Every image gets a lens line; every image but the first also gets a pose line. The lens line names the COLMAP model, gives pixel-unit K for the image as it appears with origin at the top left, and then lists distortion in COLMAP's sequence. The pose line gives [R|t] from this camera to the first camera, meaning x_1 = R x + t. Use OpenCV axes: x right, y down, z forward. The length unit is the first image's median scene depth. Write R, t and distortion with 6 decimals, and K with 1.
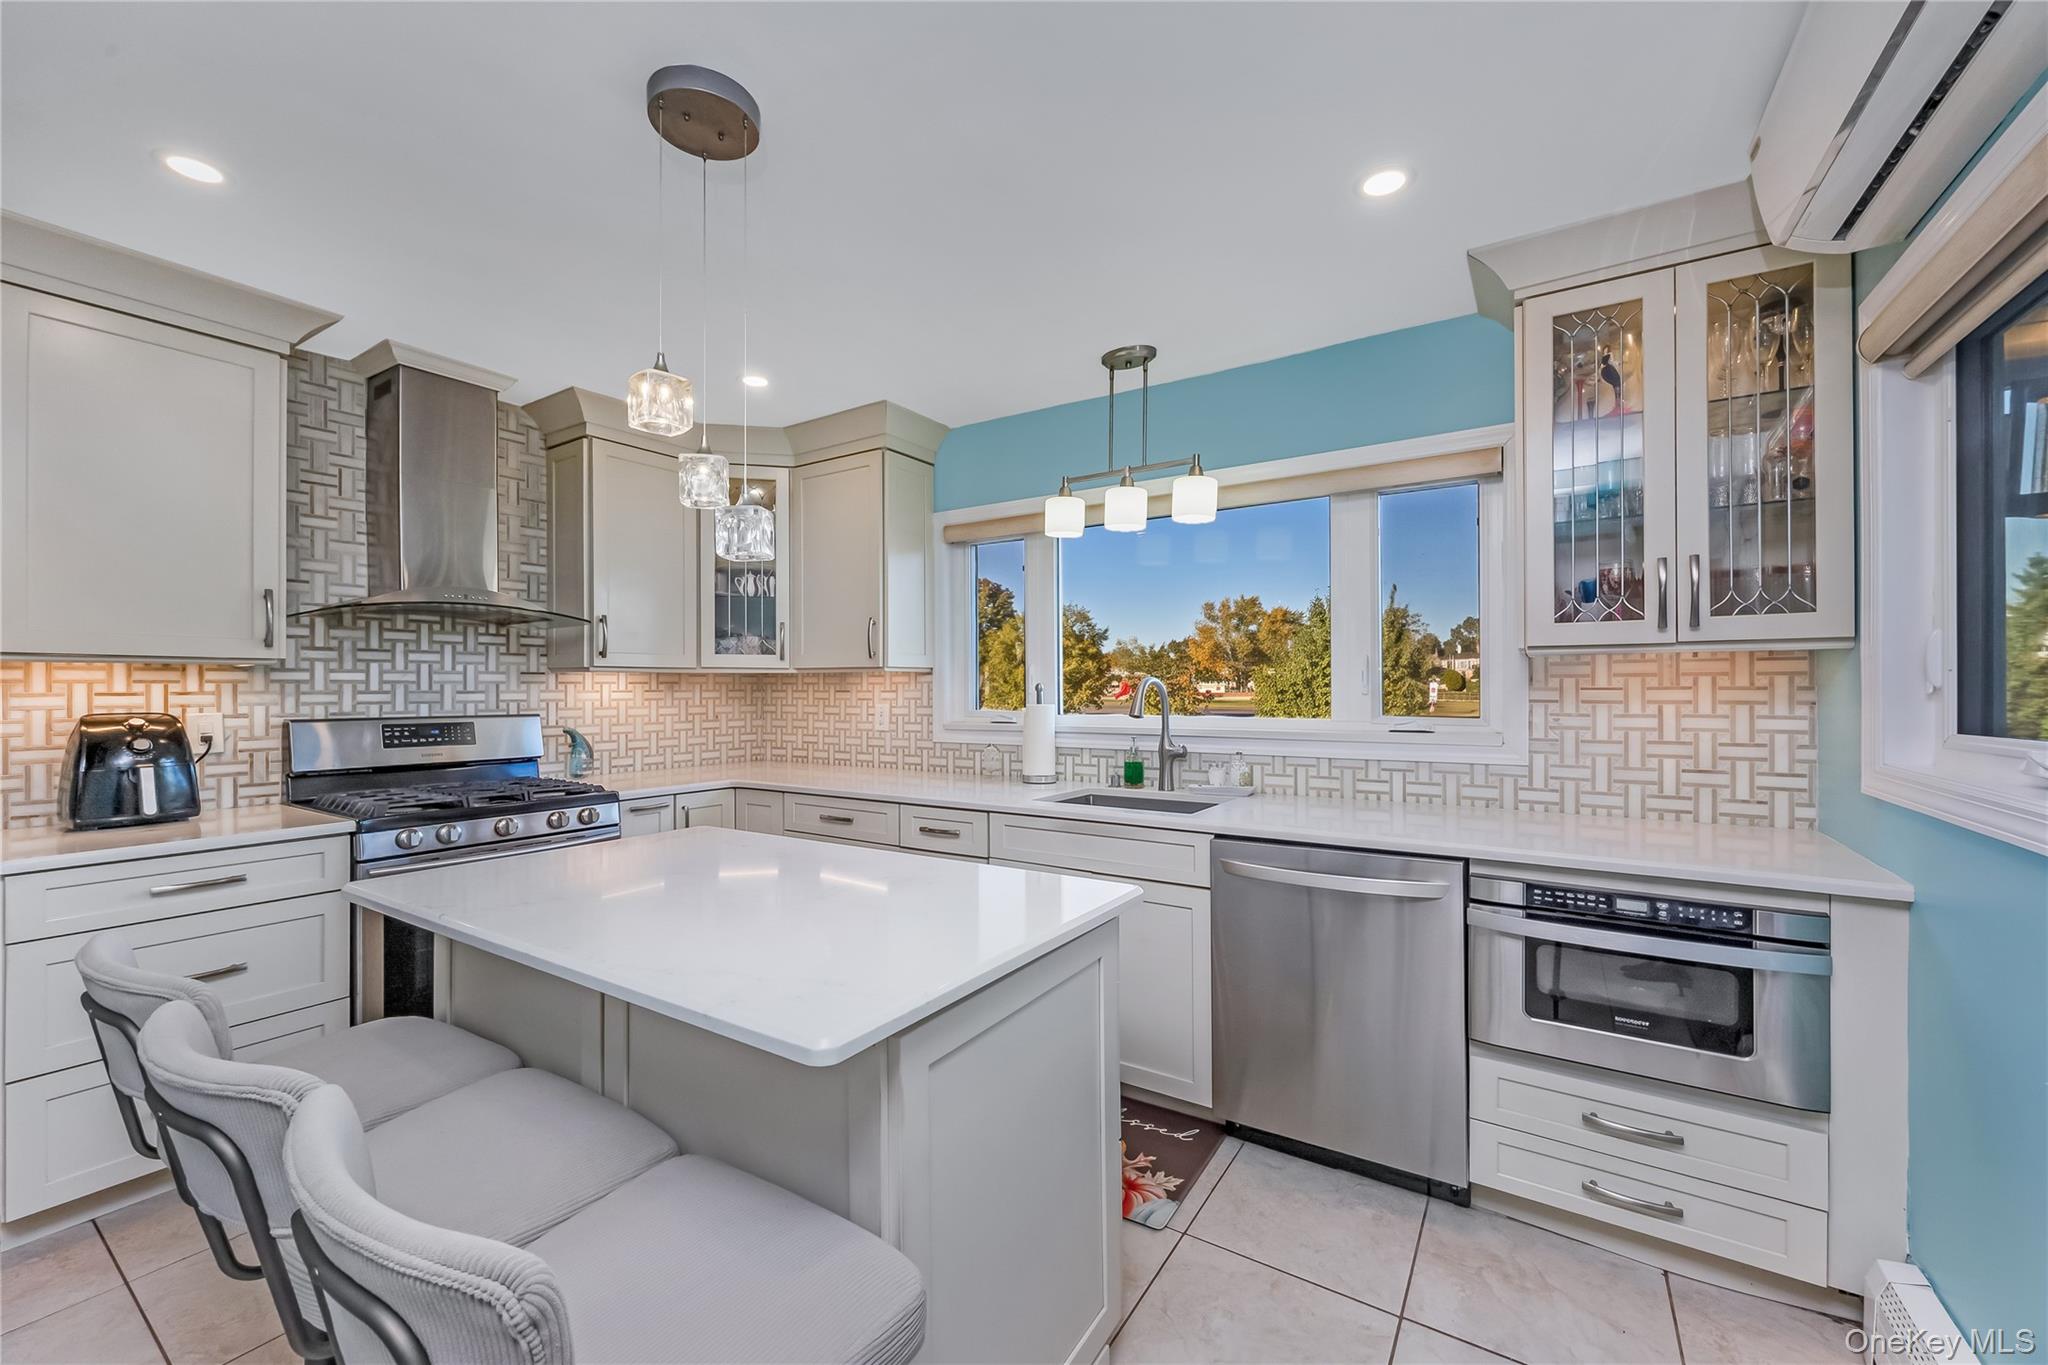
lens RADIAL K [[796.2, 0, 1029.8], [0, 796.2, 683.3], [0, 0, 1]] dist [-0.005251, 0.000048]
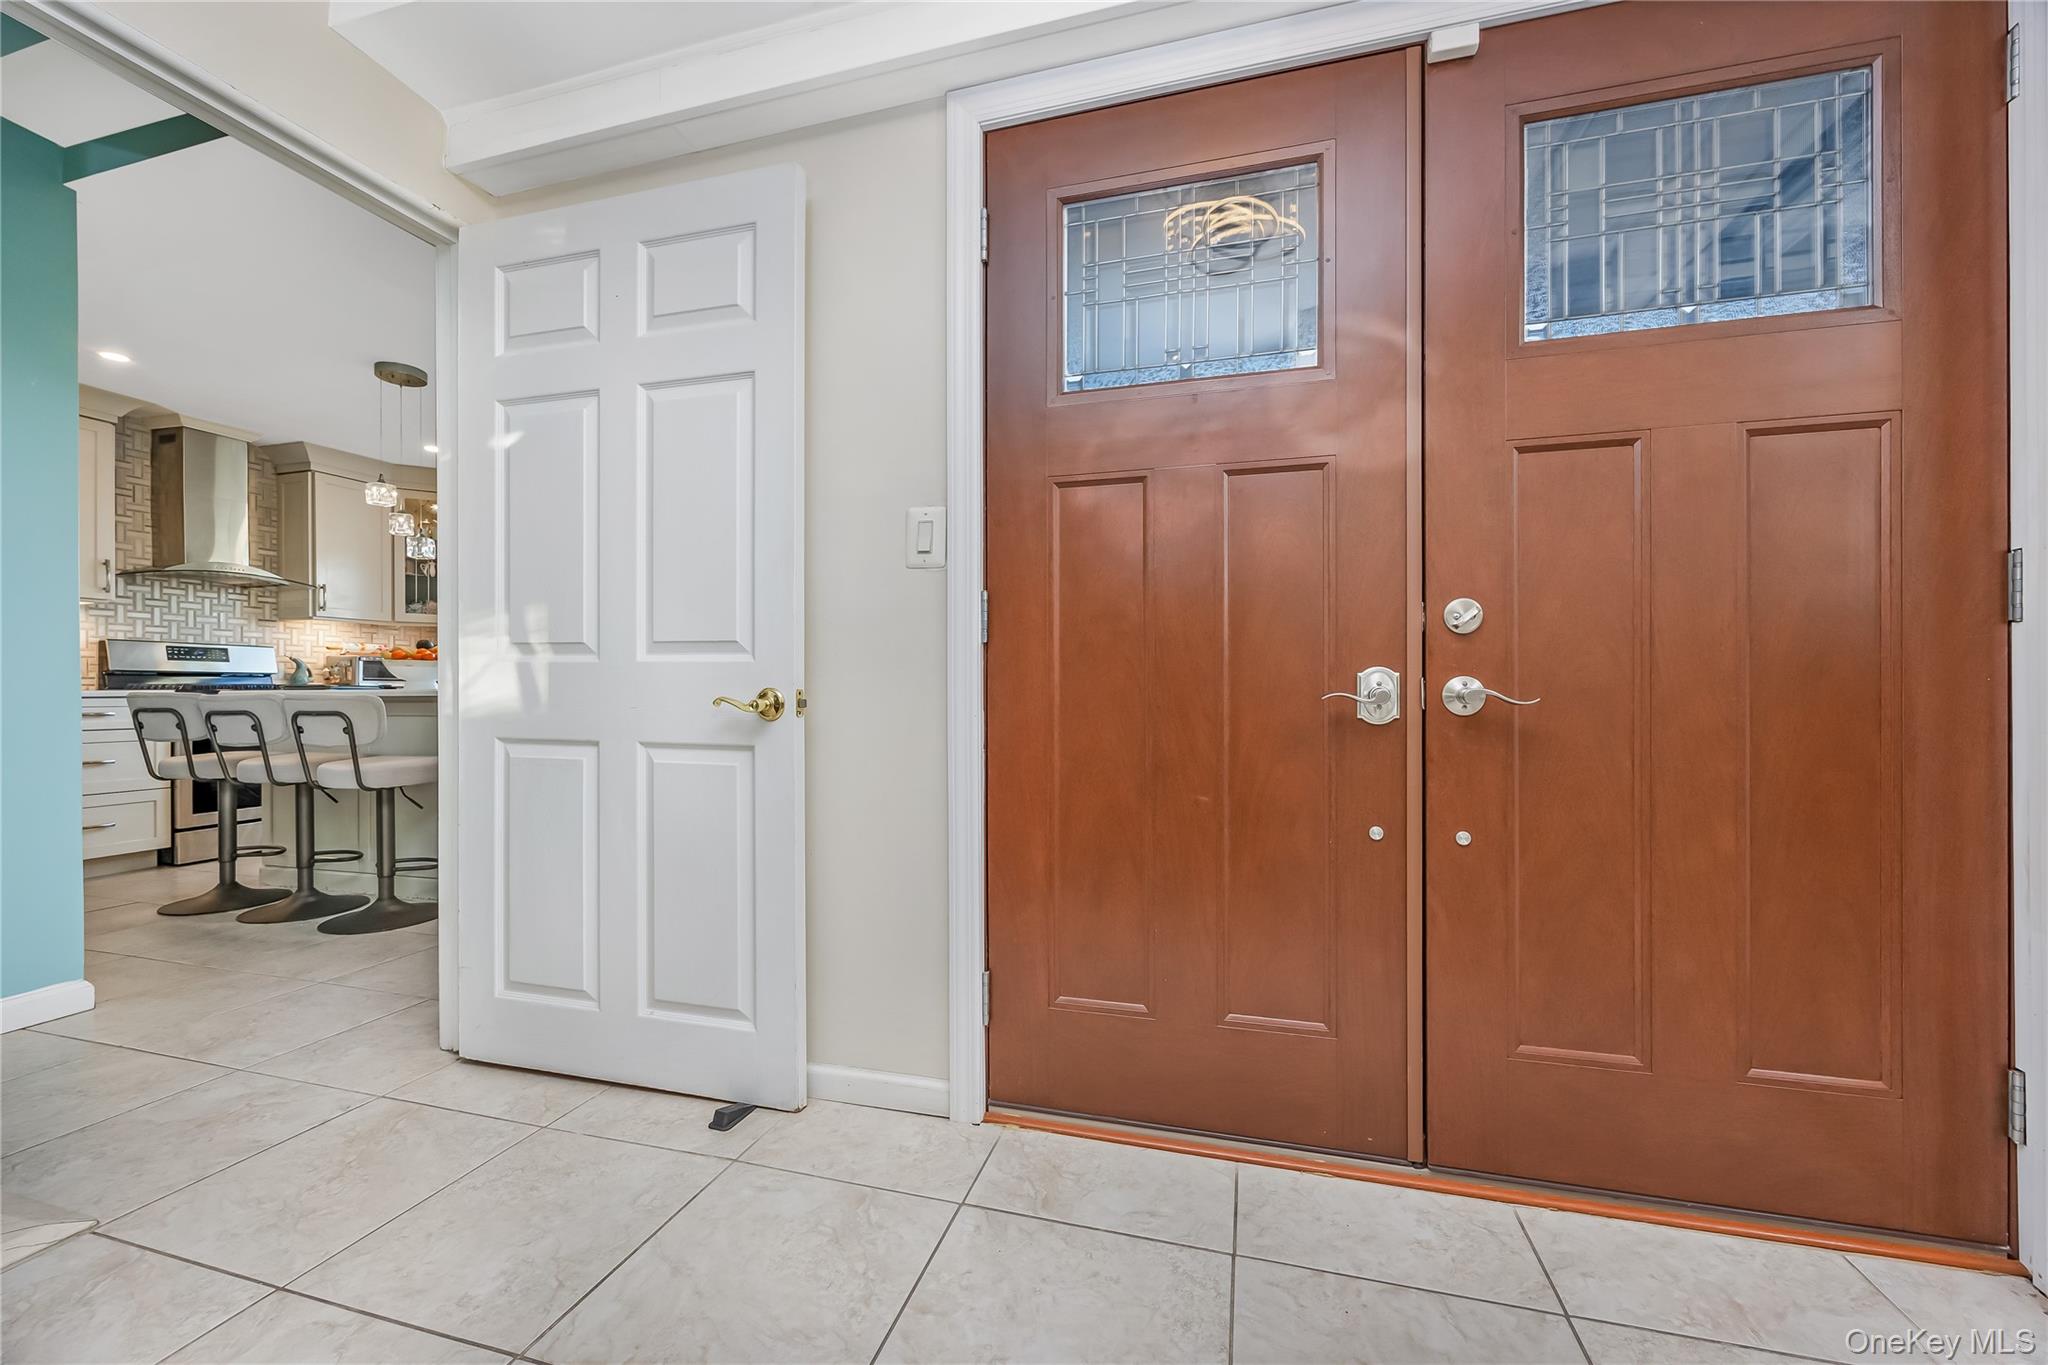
lens RADIAL K [[796.2, 0, 1014.6], [0, 796.2, 690.0], [0, 0, 1]] dist [-0.005251, 0.000048]
pose [[0.960896, 0.002250, 0.276901, 0.398297], [-0.004057, 0.999974, 0.005956, 0.125462], [-0.276880, -0.006847, 0.960880, -1.025424]]
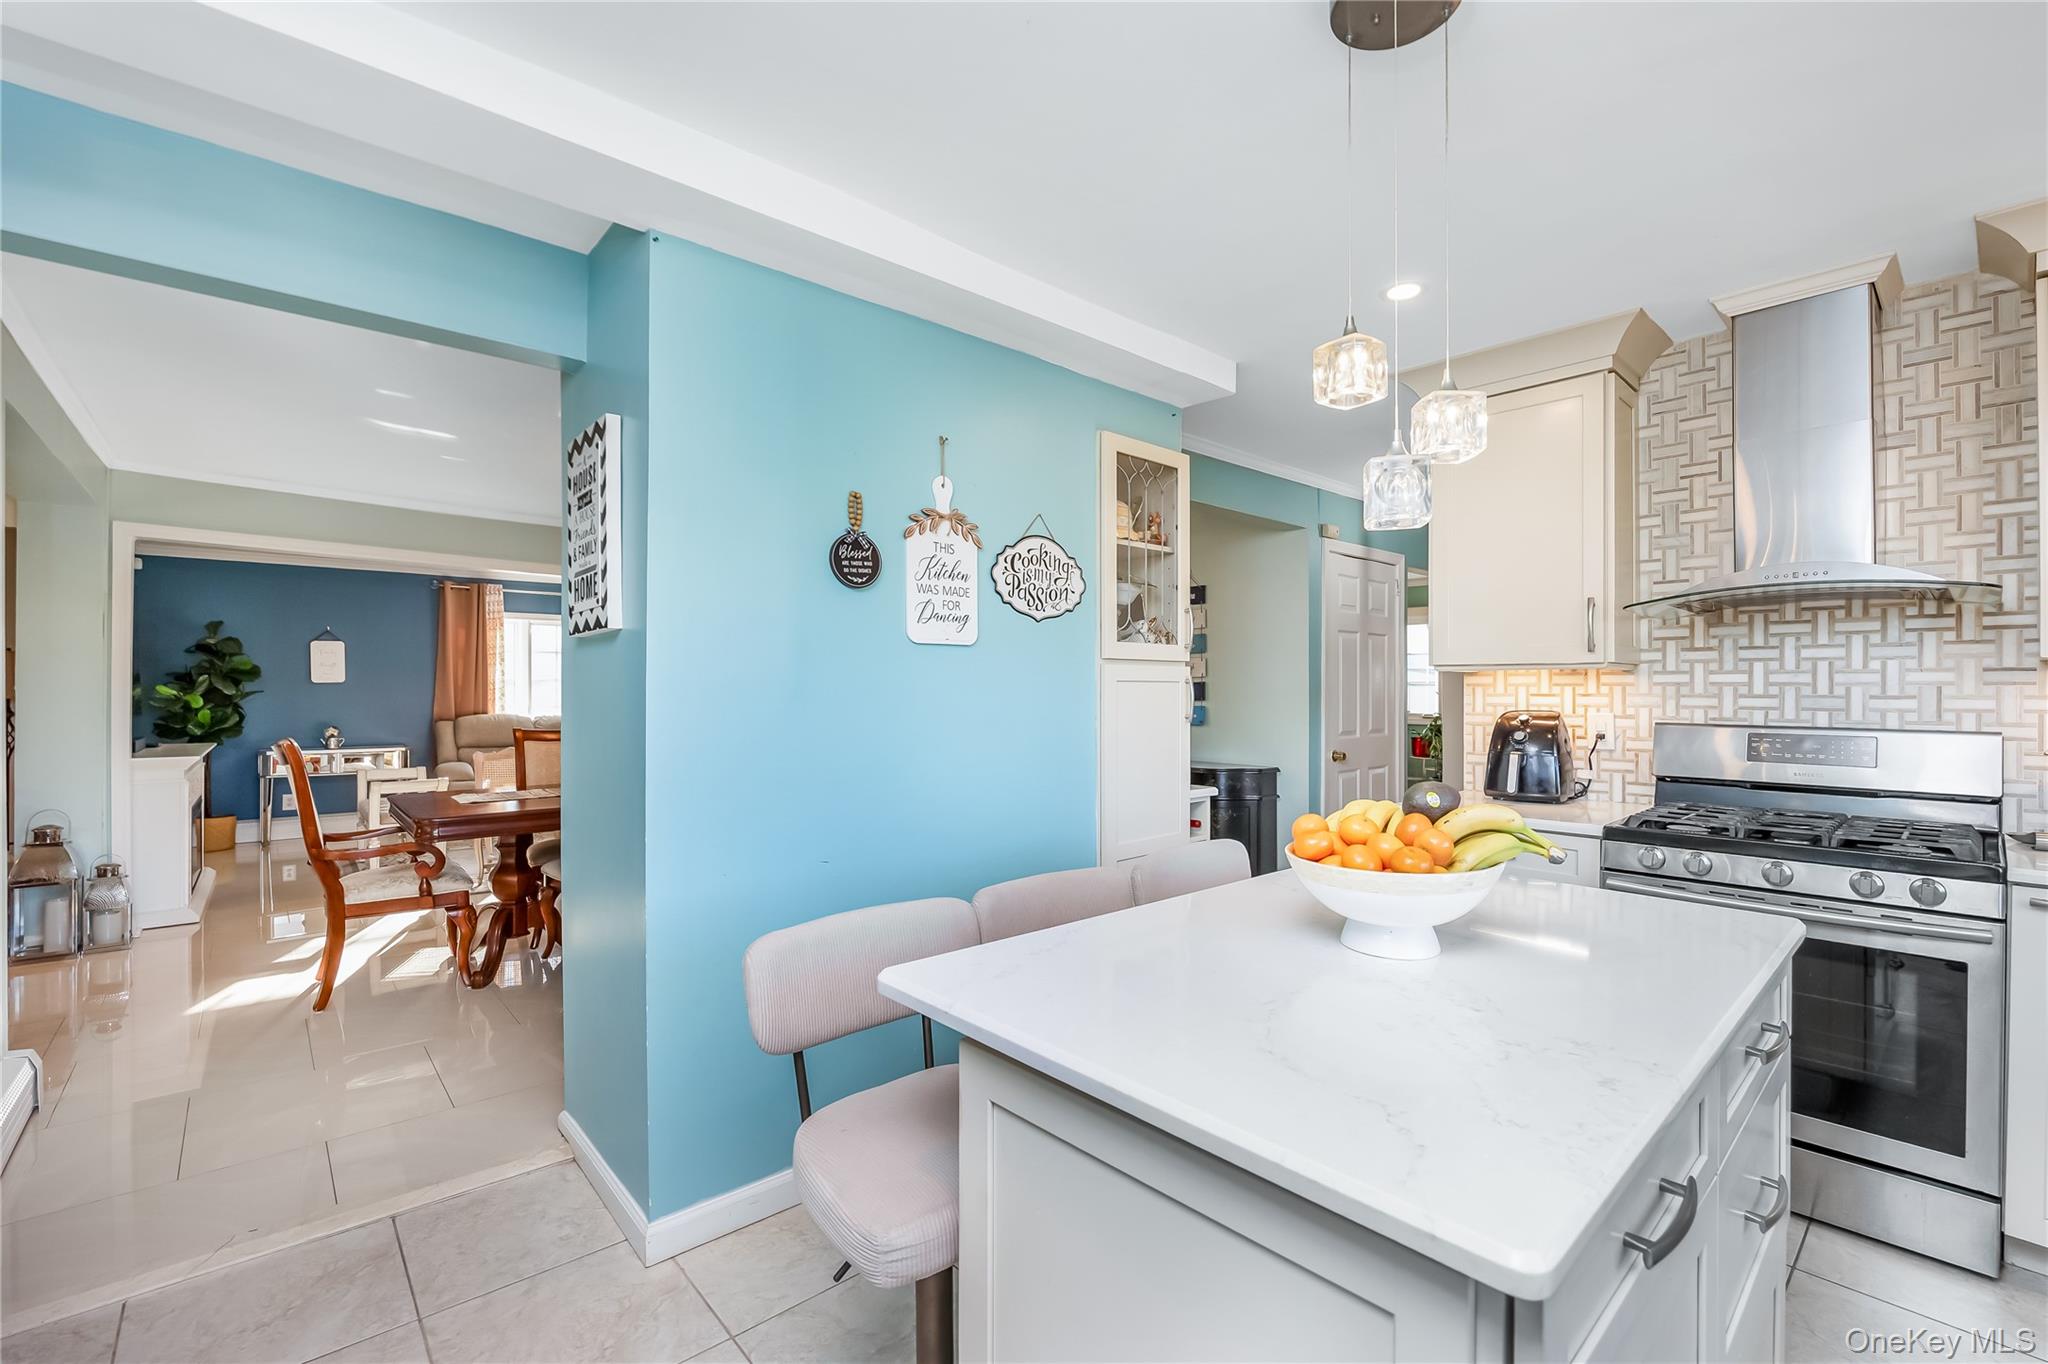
lens RADIAL K [[876.9, 0, 1029.1], [0, 876.9, 687.2], [0, 0, 1]] dist [-0.012843, -0.000509]
pose [[-0.272862, -0.001375, -0.962052, 0.313861], [0.001645, 0.999997, -0.001896, 0.002351], [0.962052, -0.002100, -0.272859, 0.497241]]
